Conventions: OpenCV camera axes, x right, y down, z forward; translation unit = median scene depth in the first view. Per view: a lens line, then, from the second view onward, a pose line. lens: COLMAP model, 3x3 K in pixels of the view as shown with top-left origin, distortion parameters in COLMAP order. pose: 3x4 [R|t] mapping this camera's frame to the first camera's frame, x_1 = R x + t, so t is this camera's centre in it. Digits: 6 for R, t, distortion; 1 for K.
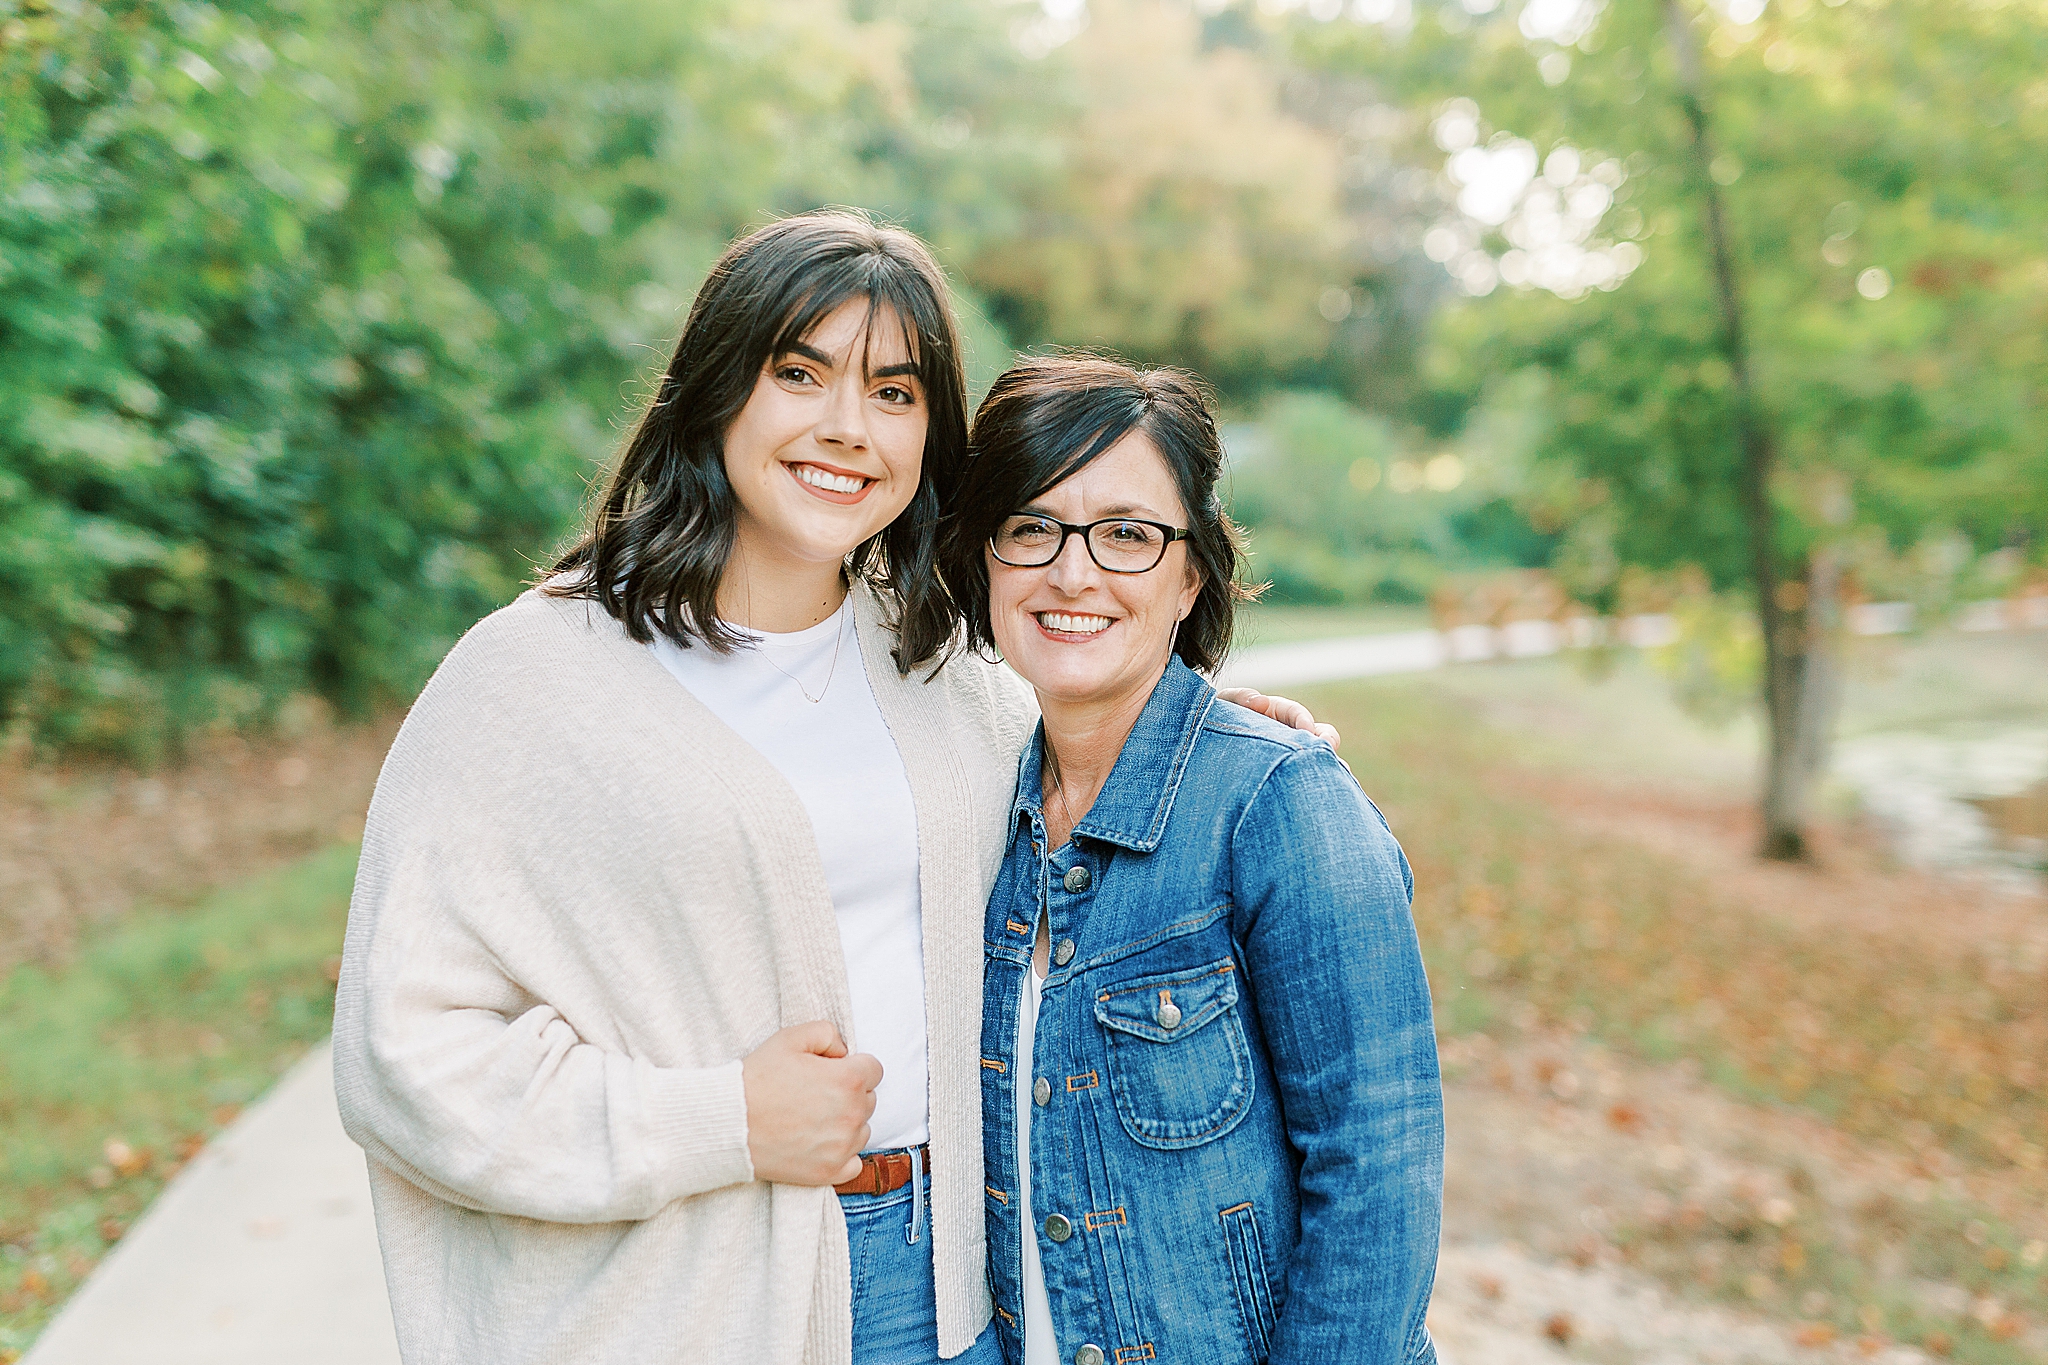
lens RADIAL K [[2868.0, 0, 1034.9], [0, 2868.0, 682.4], [0, 0, 1]] dist [0.005547, -0.073615]
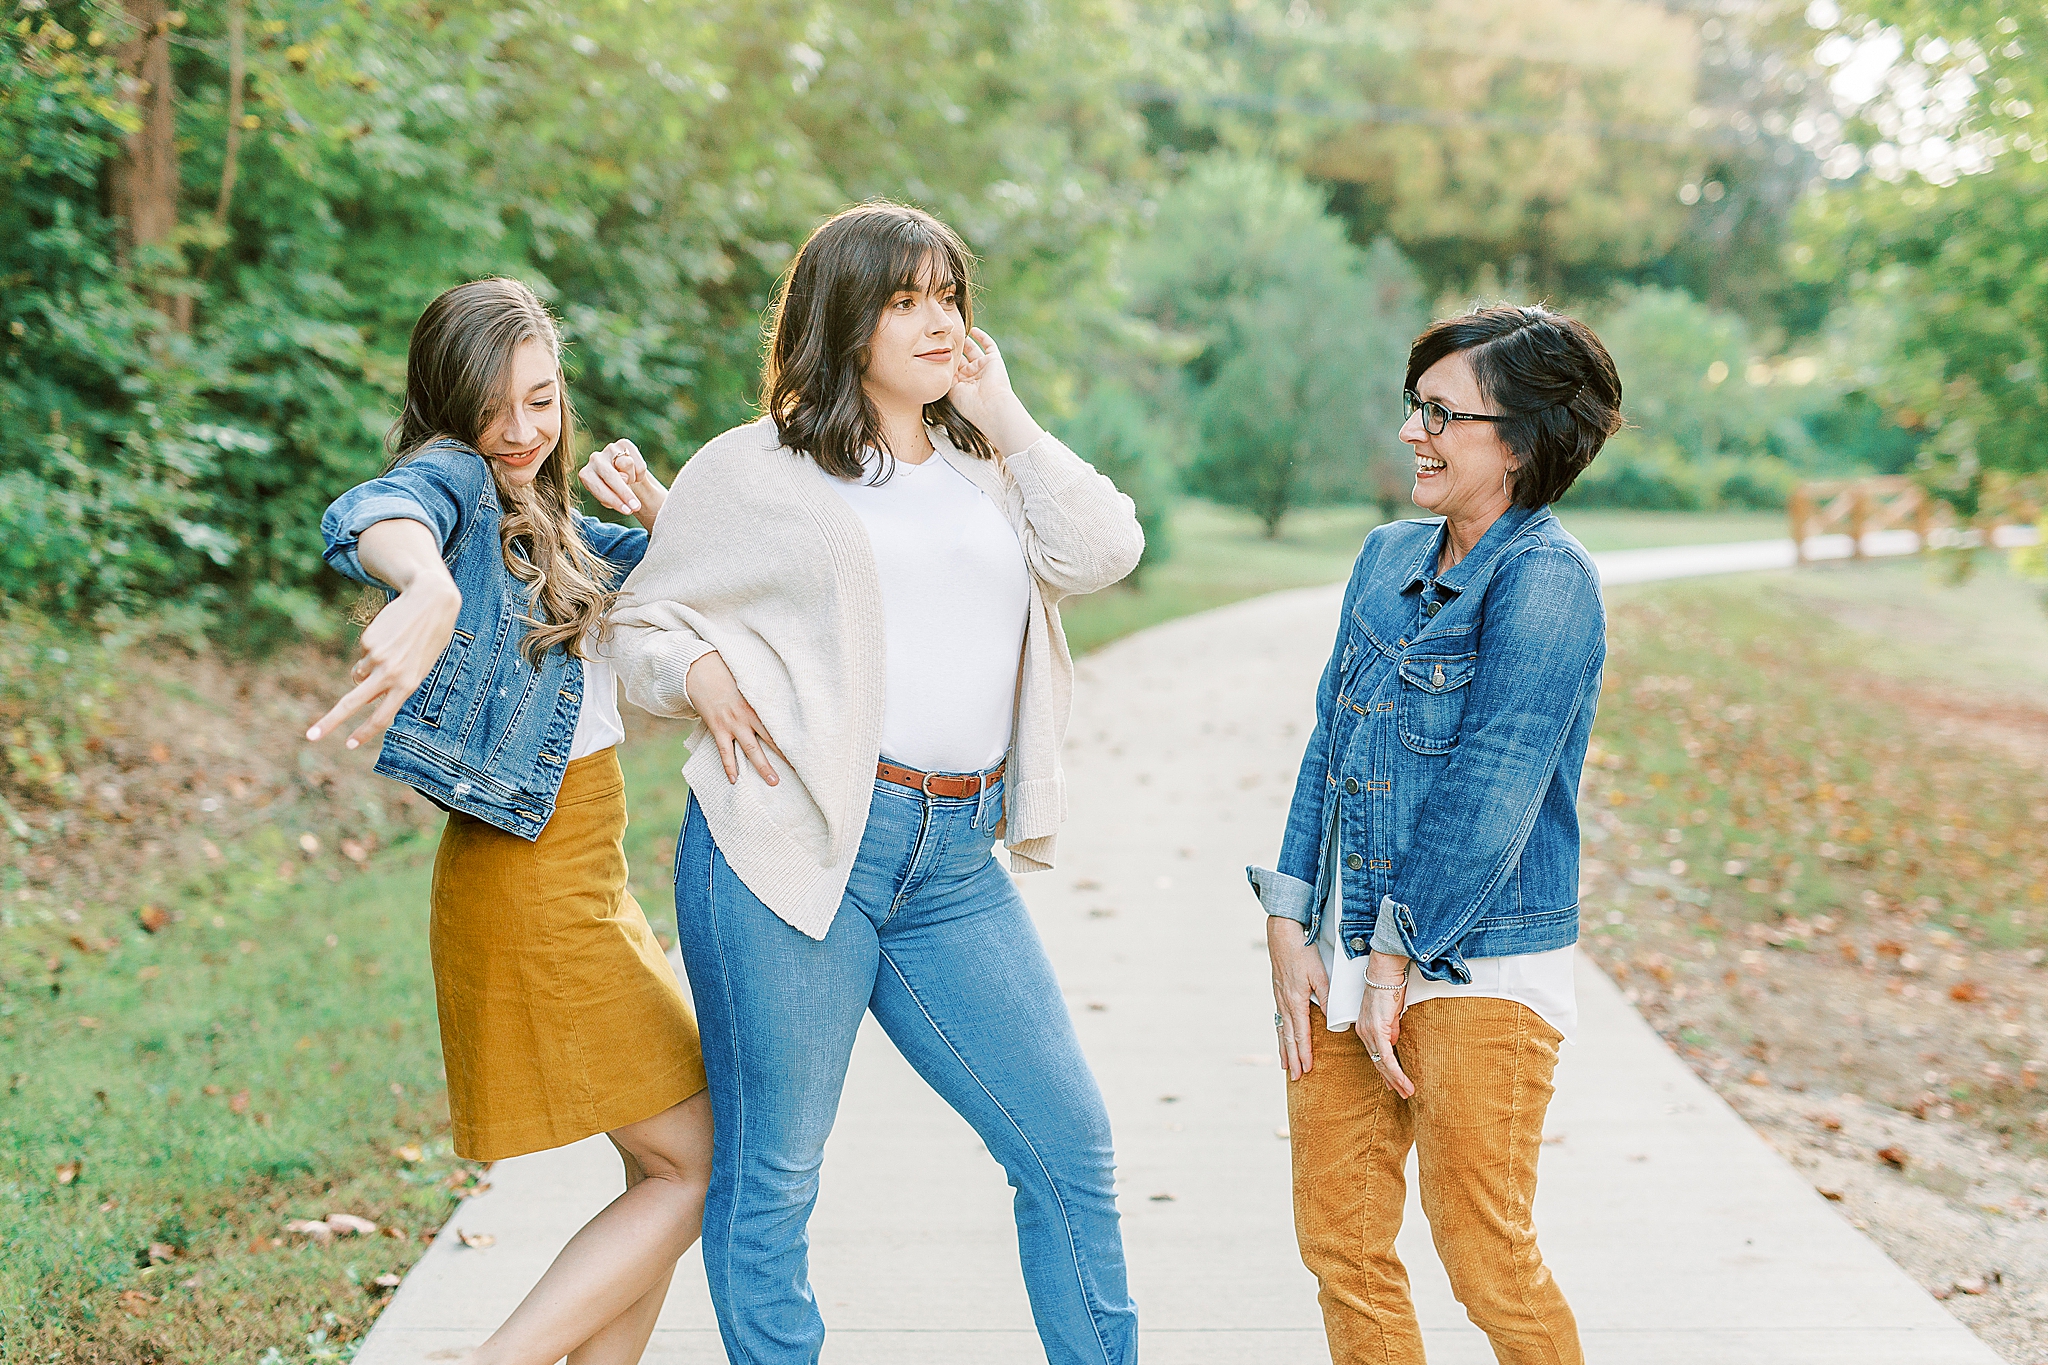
lens RADIAL K [[2949.4, 0, 1049.9], [0, 2949.4, 683.9], [0, 0, 1]] dist [-0.014510, 0.018236]
pose [[0.994241, 0.017353, -0.105750, -0.006661], [-0.013761, 0.999306, 0.034606, 0.004584], [0.106277, -0.032951, 0.993790, -0.045961]]
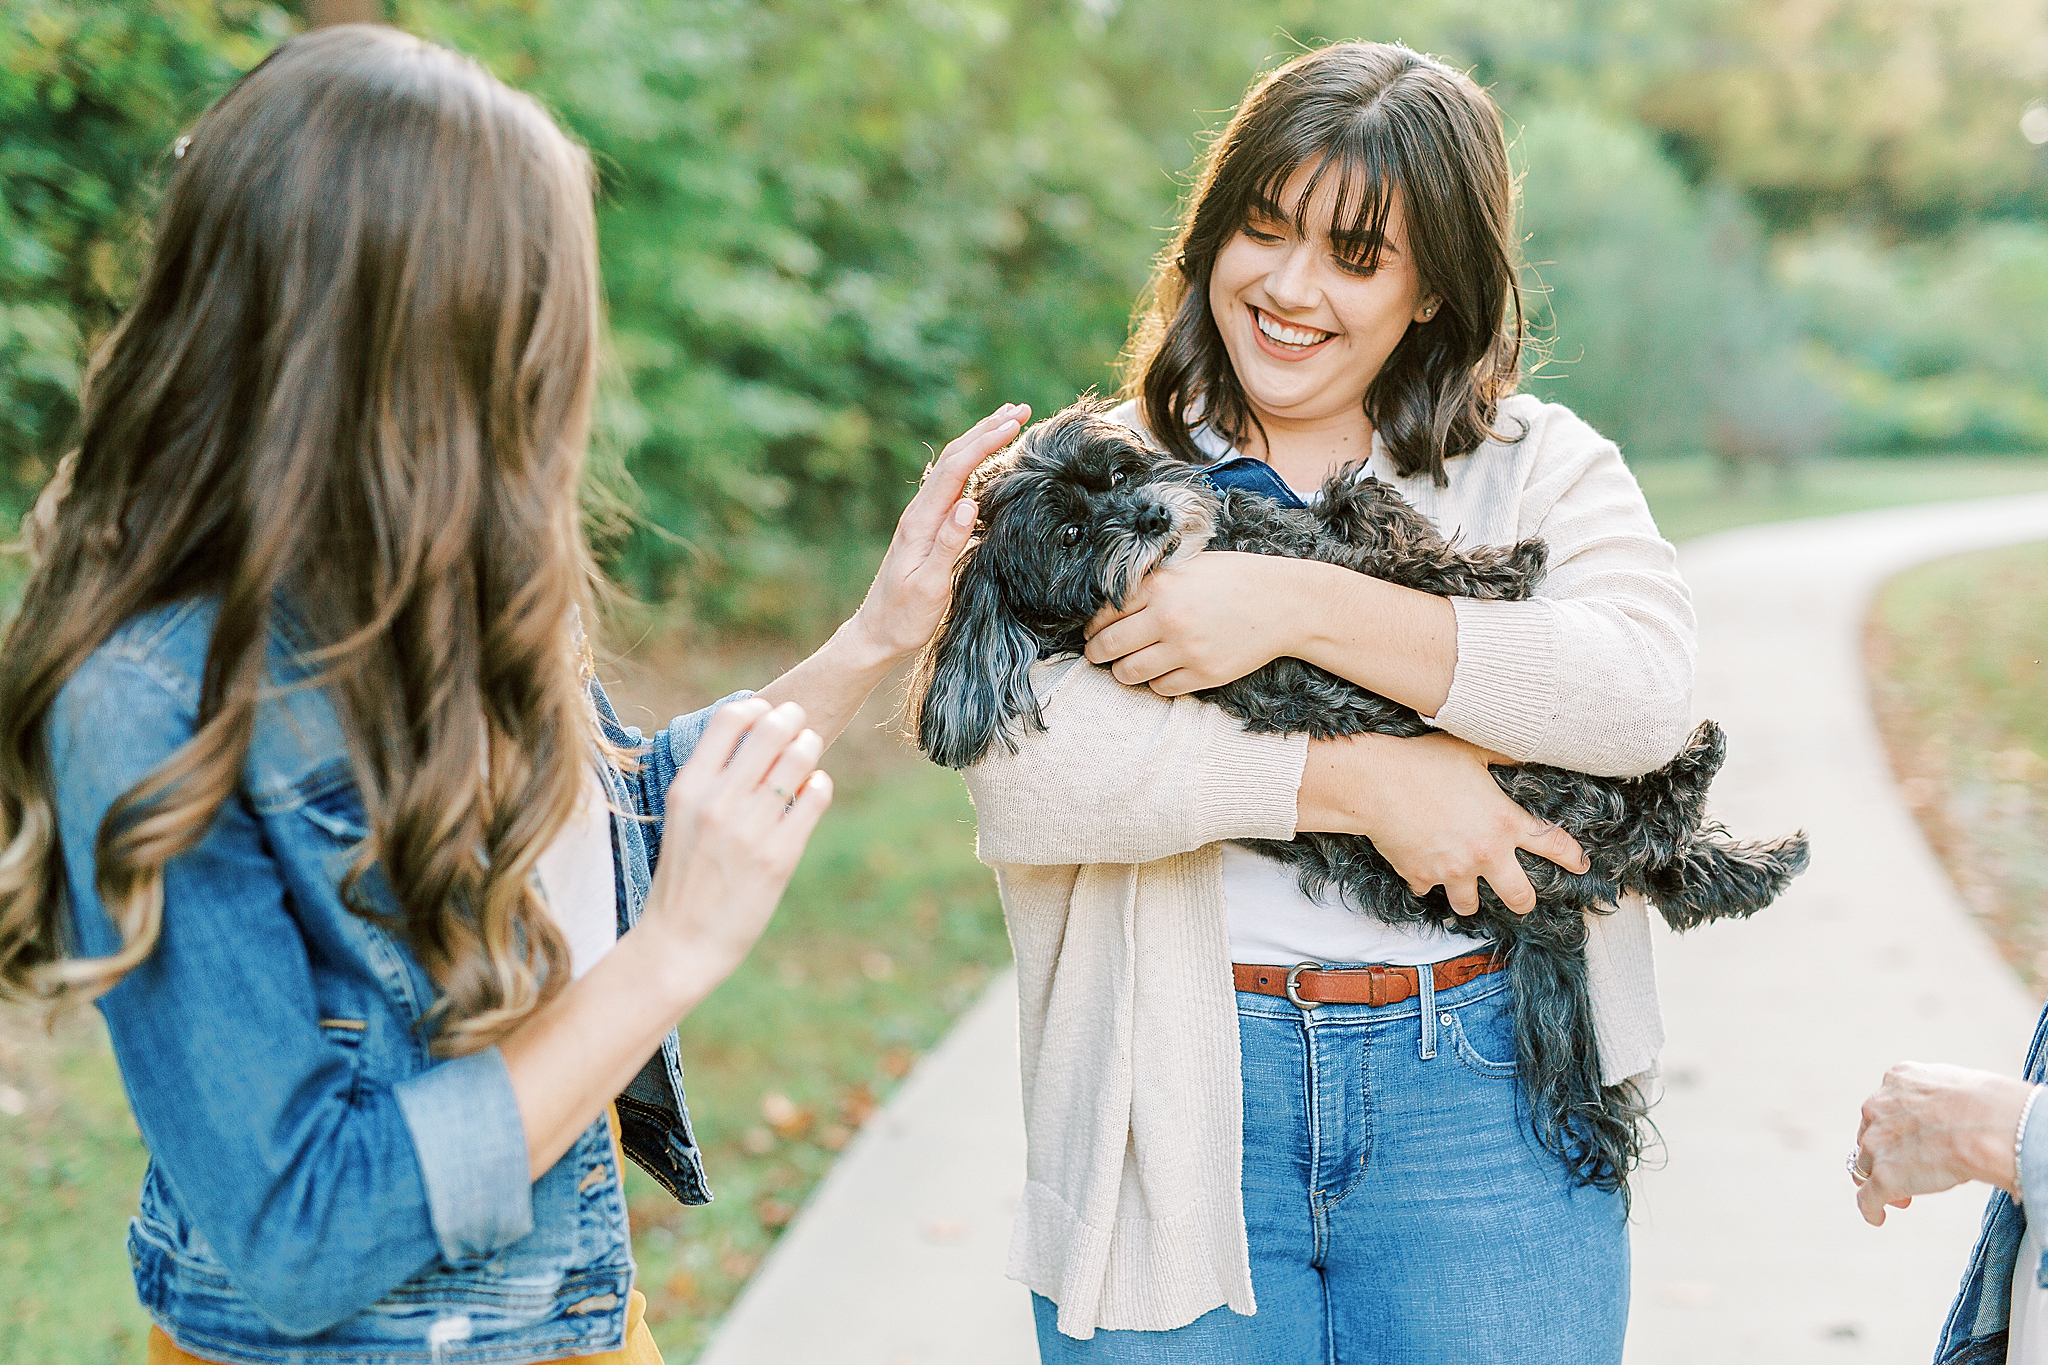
lens RADIAL K [[2904.0, 0, 1054.8], [0, 2904.0, 677.8], [0, 0, 1]] dist [0.022160, -0.058180]
pose [[0.976898, 0.004738, -0.213654, -0.019296], [0.005388, 0.998890, 0.046789, -0.004003], [0.213638, -0.046860, 0.975788, 0.063124]]
